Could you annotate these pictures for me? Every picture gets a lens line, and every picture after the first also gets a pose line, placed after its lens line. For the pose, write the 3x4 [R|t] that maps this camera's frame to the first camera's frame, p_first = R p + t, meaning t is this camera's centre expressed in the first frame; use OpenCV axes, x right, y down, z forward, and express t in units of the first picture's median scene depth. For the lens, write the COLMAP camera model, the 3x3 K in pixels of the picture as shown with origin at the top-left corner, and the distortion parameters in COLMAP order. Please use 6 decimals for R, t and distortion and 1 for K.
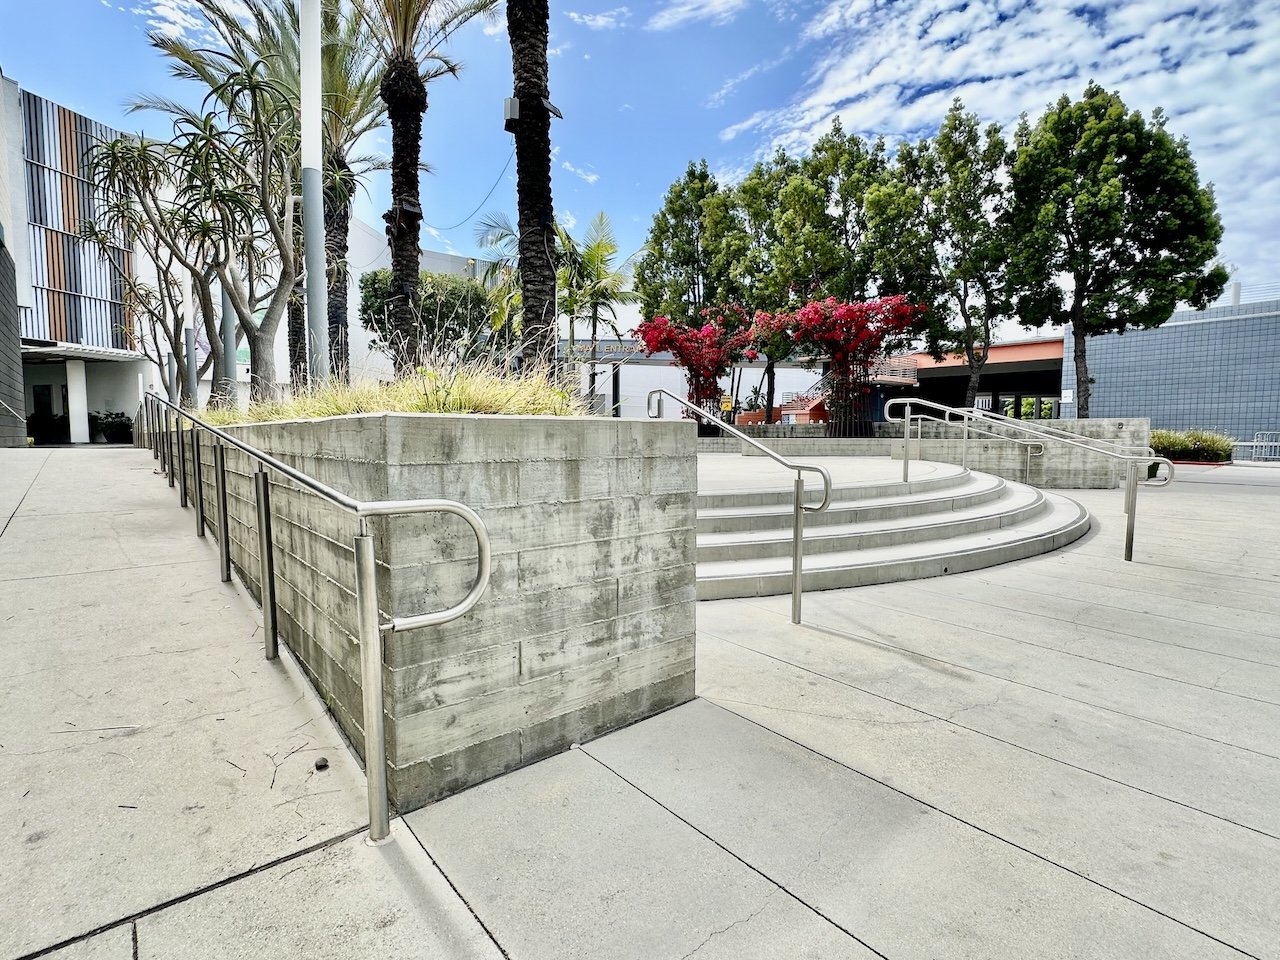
lens RADIAL K [[639.2, 0, 637.2], [0, 639.2, 480.6], [0, 0, 1]] dist [-0.003195, -0.000748]
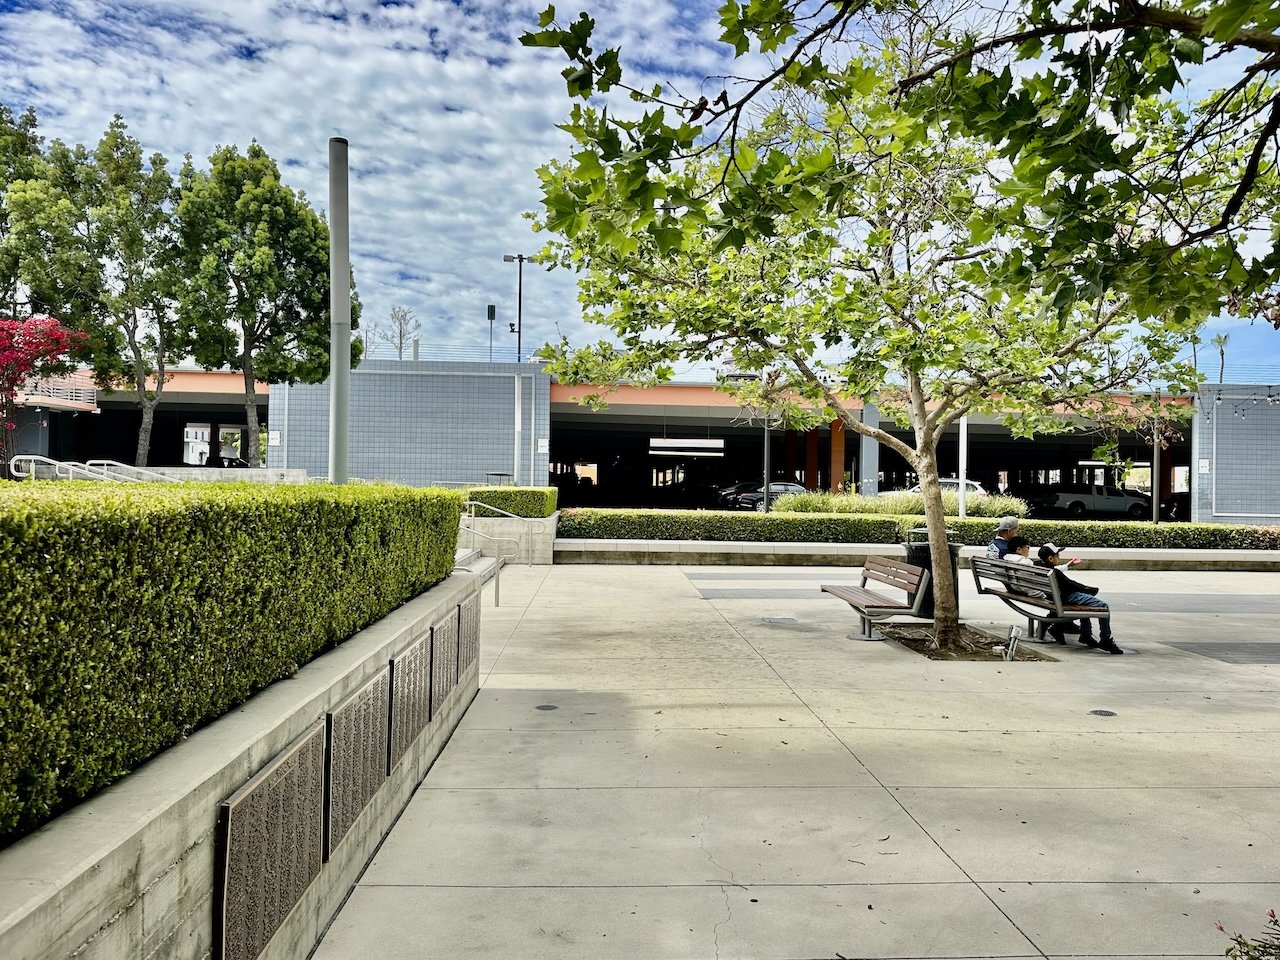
lens RADIAL K [[957.4, 0, 639.5], [0, 957.4, 481.9], [0, 0, 1]] dist [-0.007524, -0.006355]
pose [[0.612384, 0.012490, 0.790462, -0.113923], [0.040044, 0.998102, -0.046793, 0.019215], [-0.789546, 0.060309, 0.610721, -0.389682]]
